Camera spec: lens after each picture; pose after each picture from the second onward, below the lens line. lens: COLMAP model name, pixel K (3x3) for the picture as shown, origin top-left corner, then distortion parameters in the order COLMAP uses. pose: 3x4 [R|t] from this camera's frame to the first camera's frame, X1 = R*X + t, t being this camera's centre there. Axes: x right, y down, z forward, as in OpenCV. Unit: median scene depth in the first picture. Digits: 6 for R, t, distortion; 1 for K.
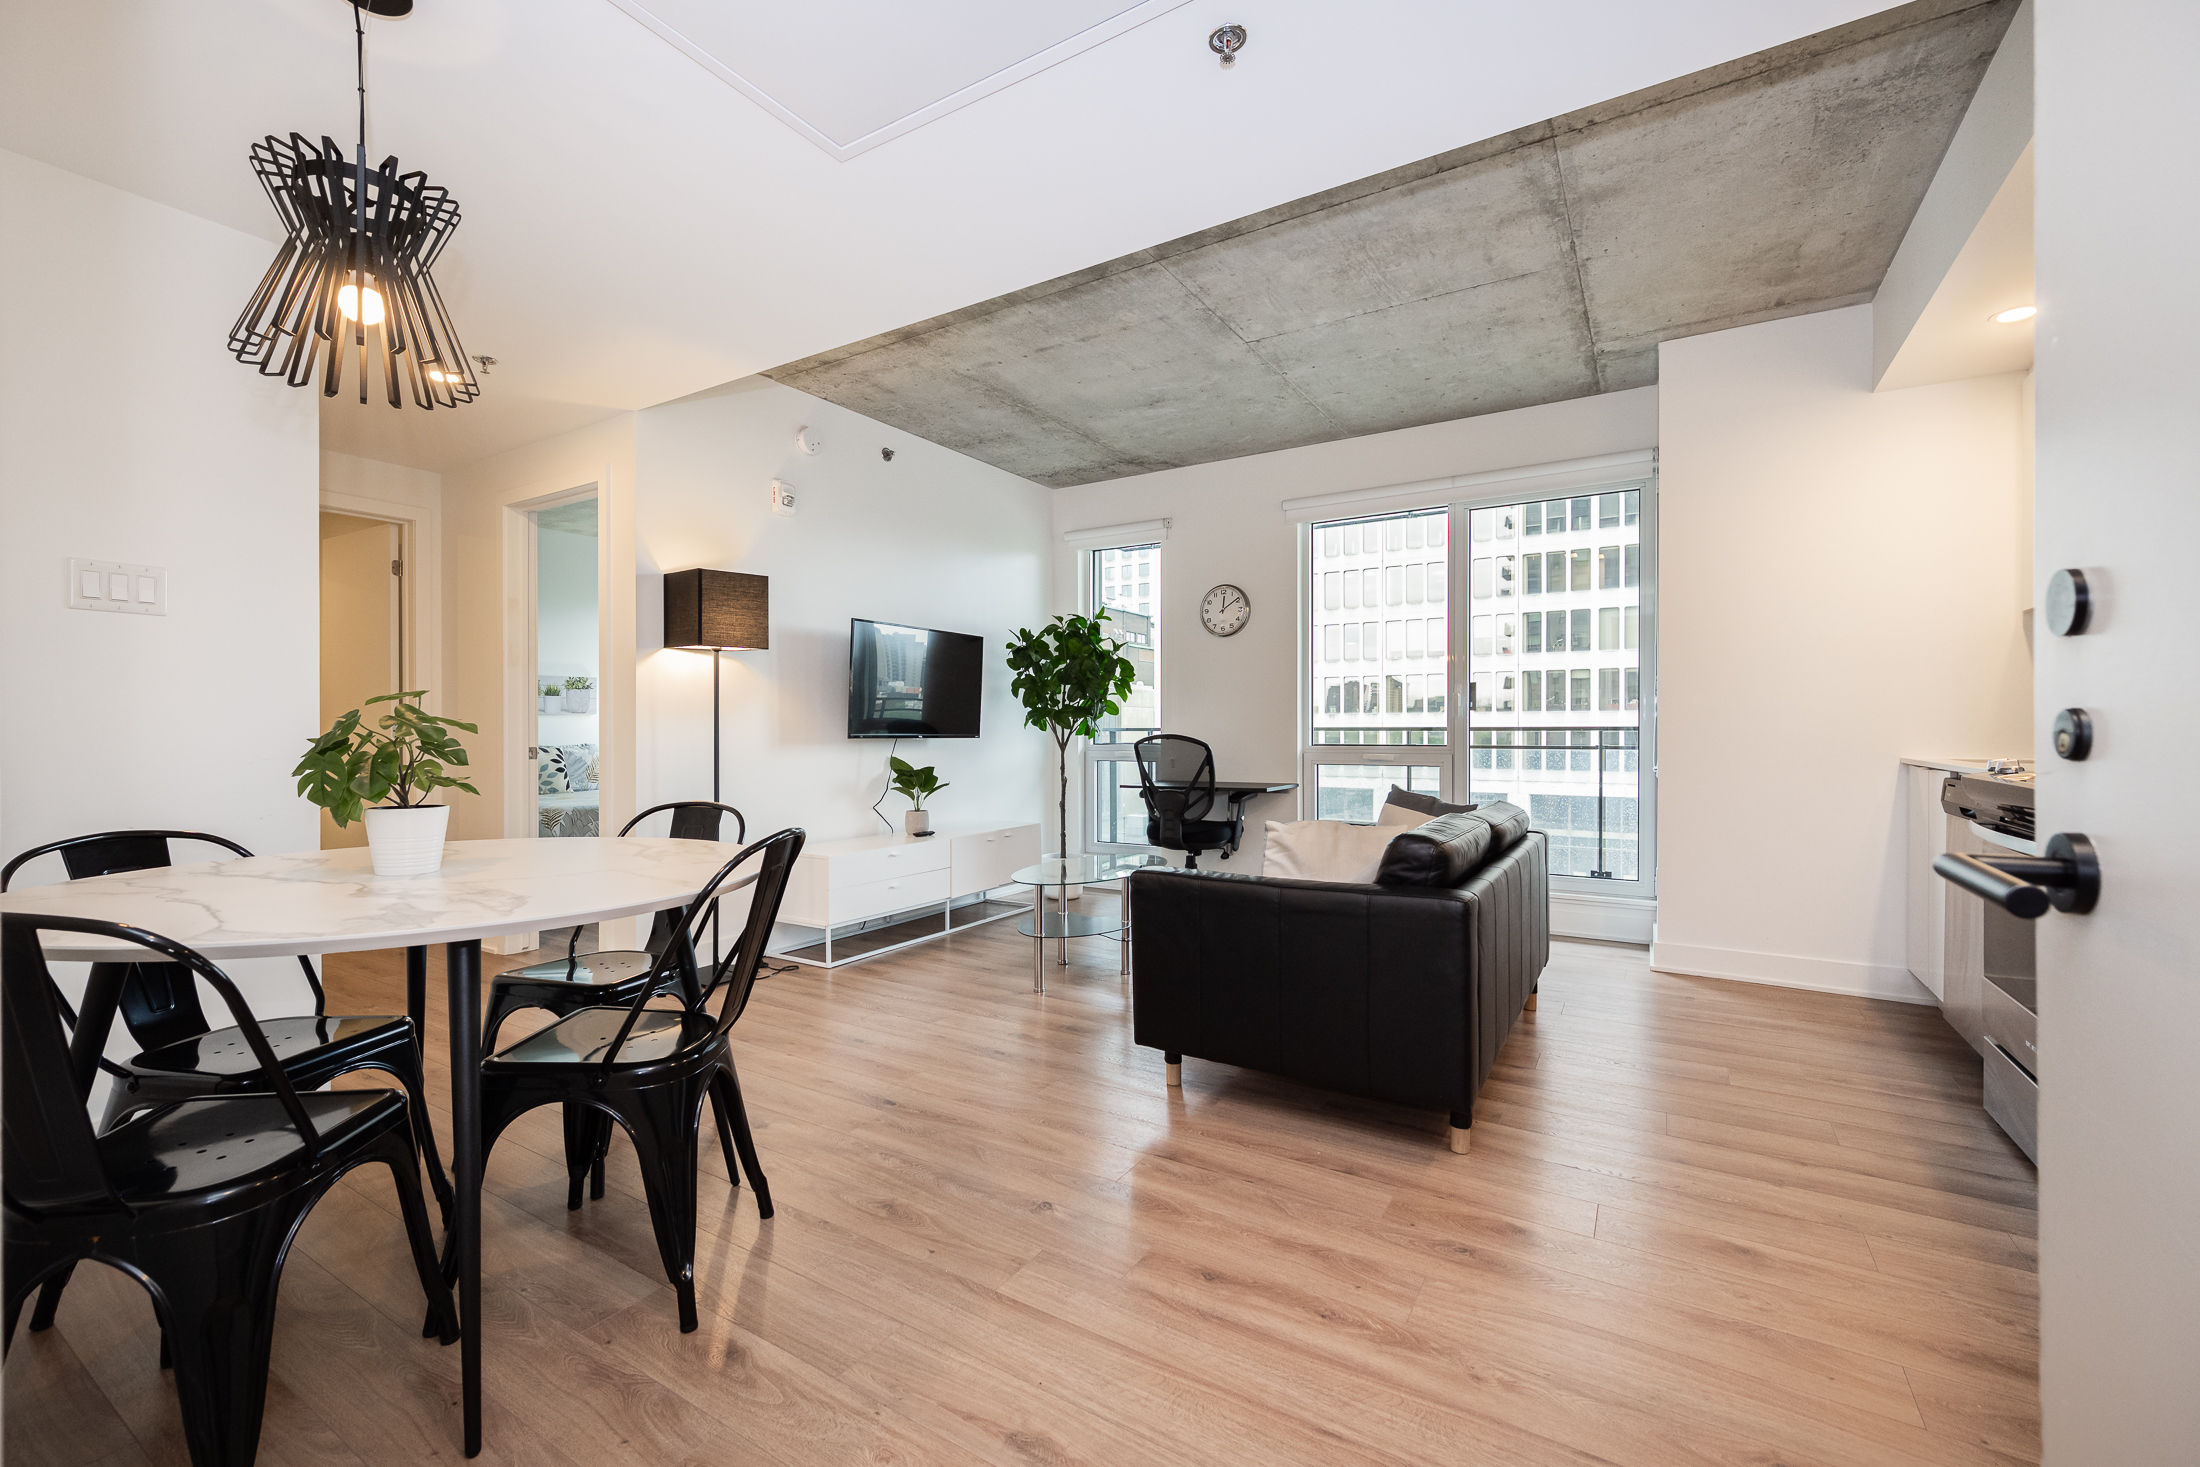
lens RADIAL K [[904.4, 0, 1100.0], [0, 904.4, 733.5], [0, 0, 1]] dist [0.001680, 0.000005]
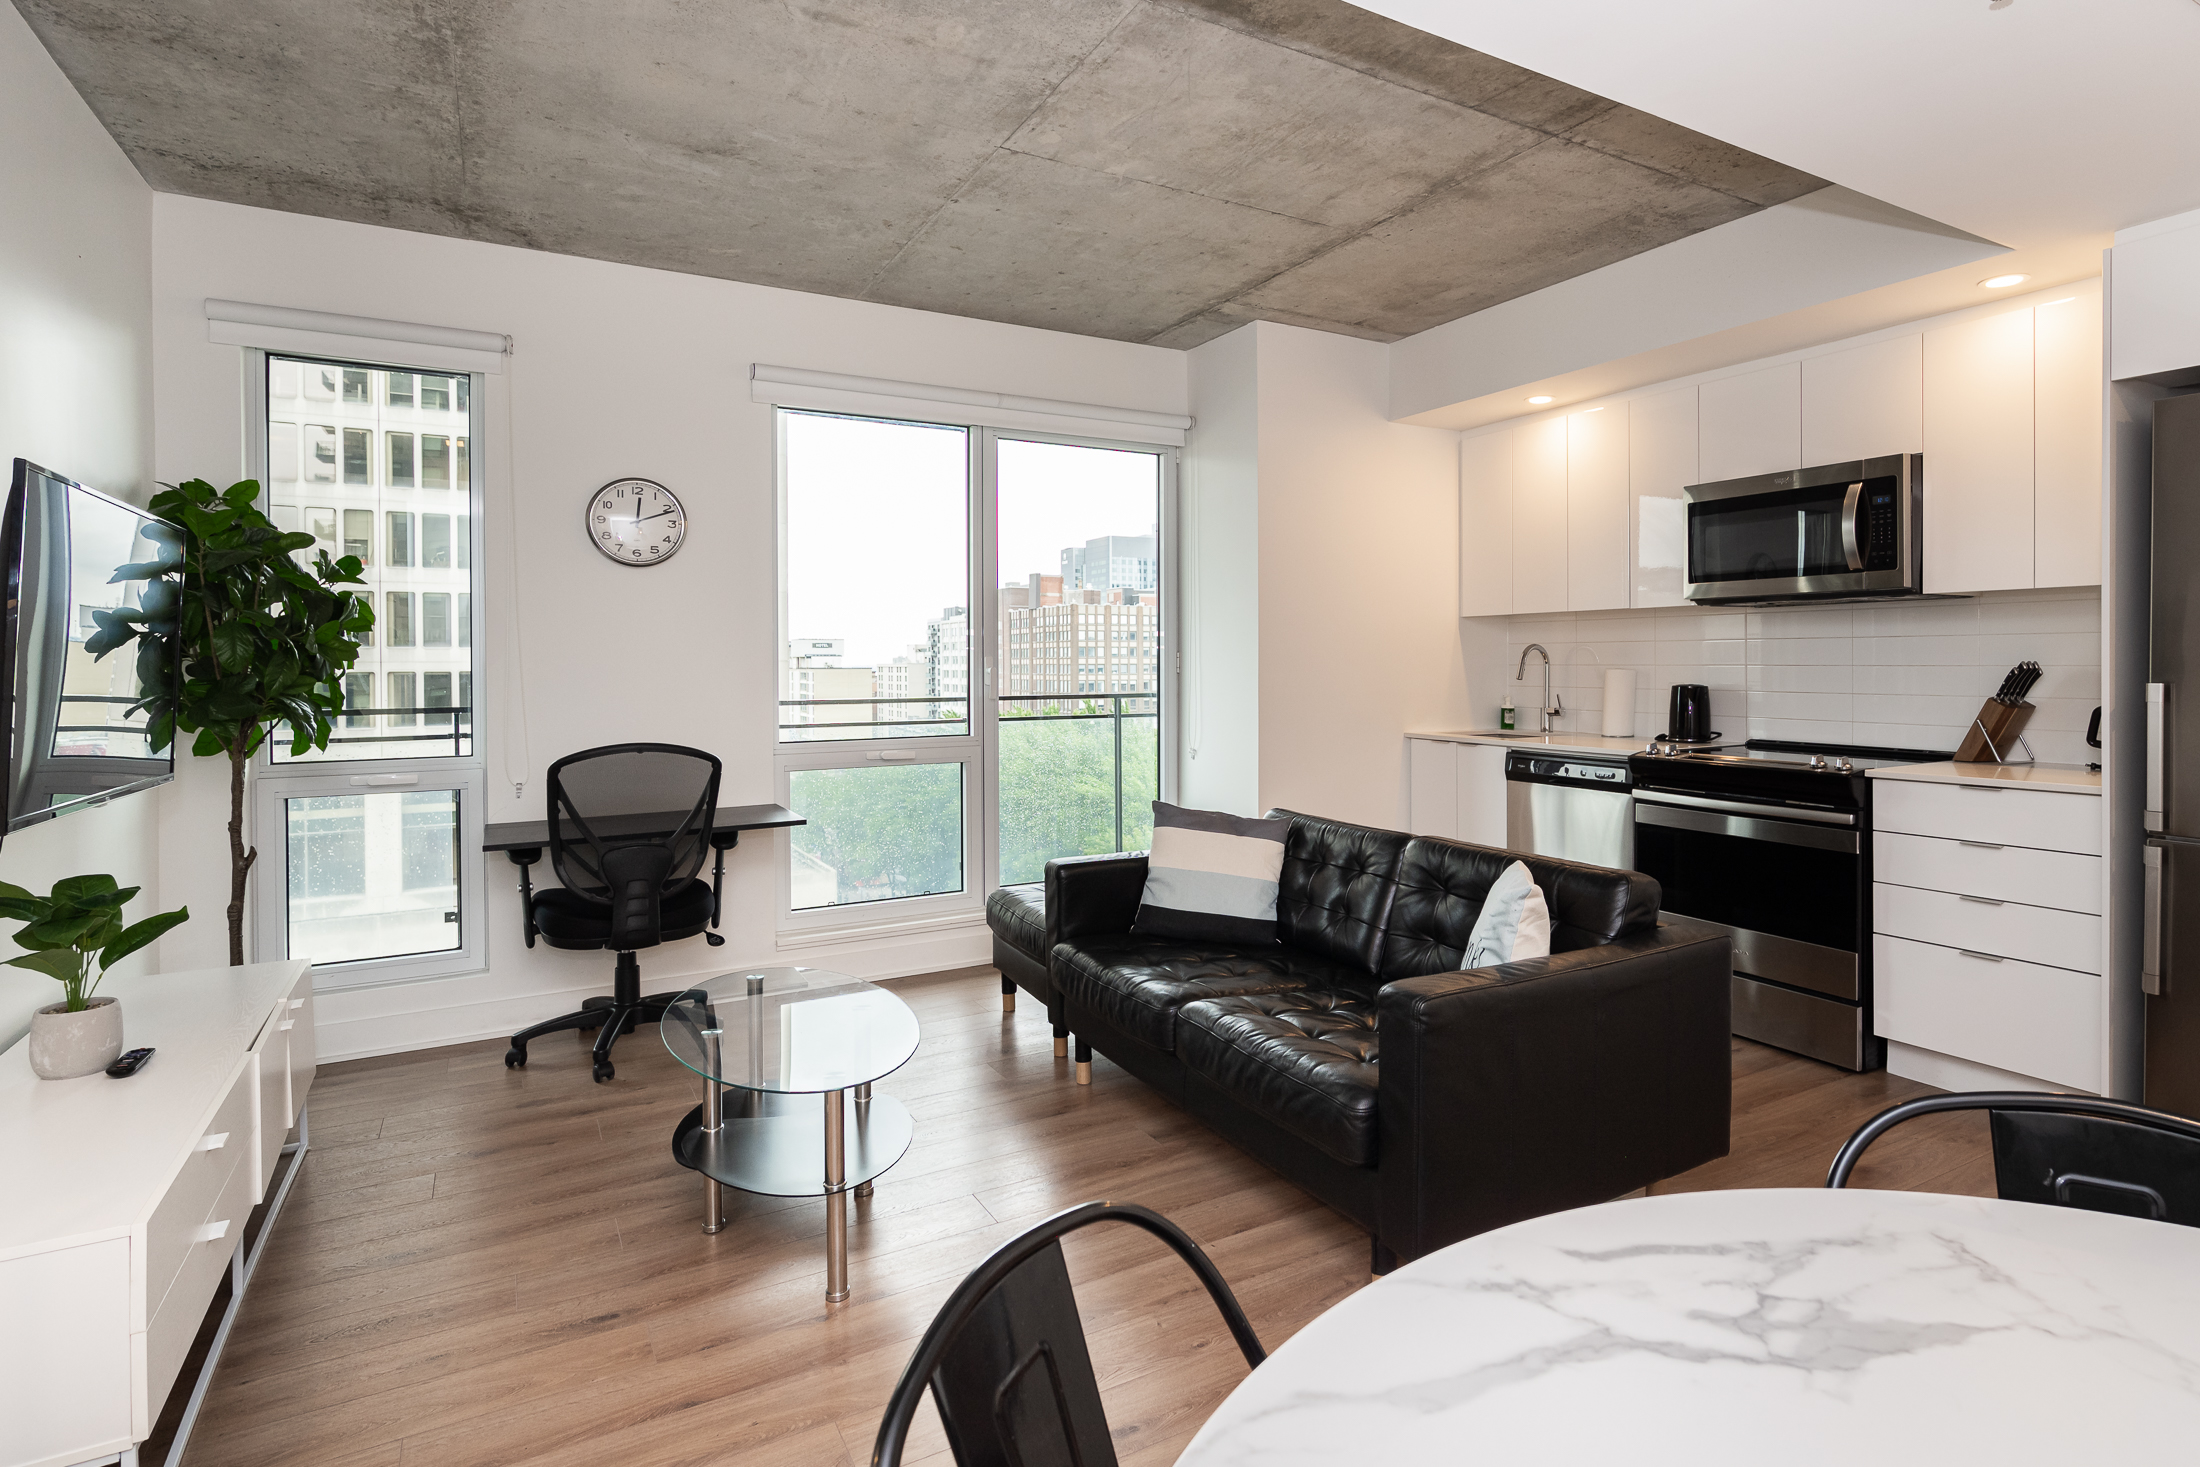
lens RADIAL K [[1089.5, 0, 1218.2], [0, 1089.5, 666.2], [0, 0, 1]] dist [0.001397, 0.000100]
pose [[0.465176, -0.005730, 0.885199, -0.450688], [0.012401, 0.999923, -0.000045, -0.055033], [-0.885131, 0.010999, 0.465212, 0.488629]]
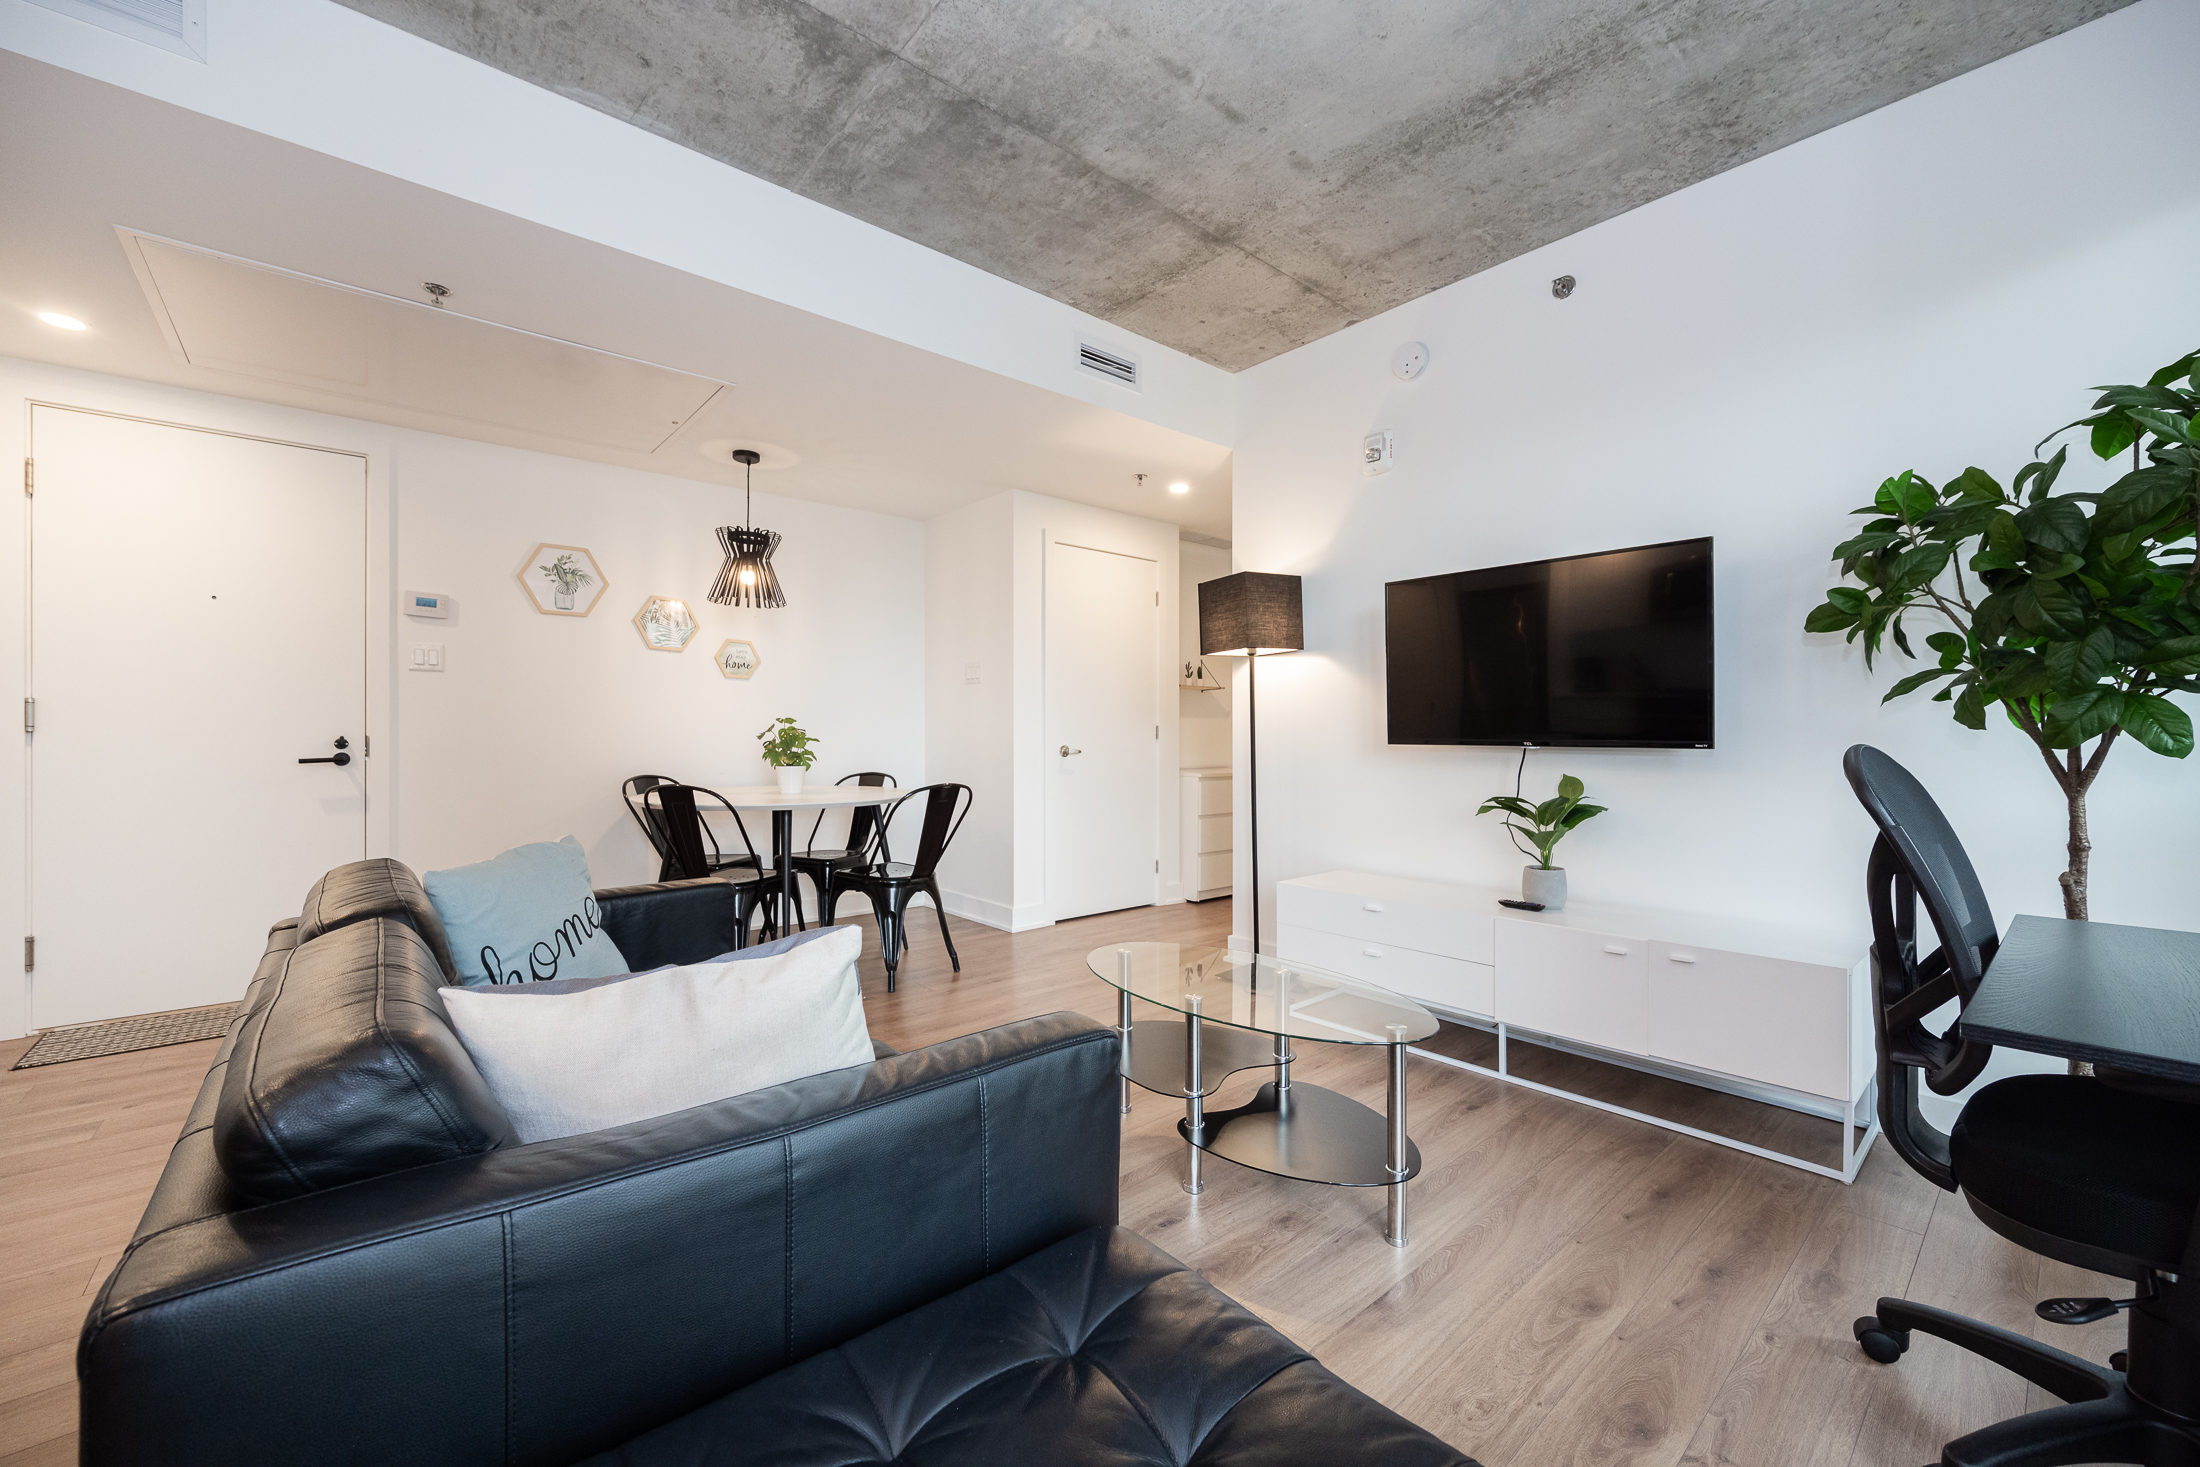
lens RADIAL K [[866.2, 0, 1102.3], [0, 866.2, 739.0], [0, 0, 1]] dist [-0.000504, 0.000501]
pose [[-0.296246, 0.002650, -0.955108, 0.523198], [-0.005261, 0.999976, 0.004406, -0.000354], [0.955097, 0.006330, -0.296225, 1.081856]]
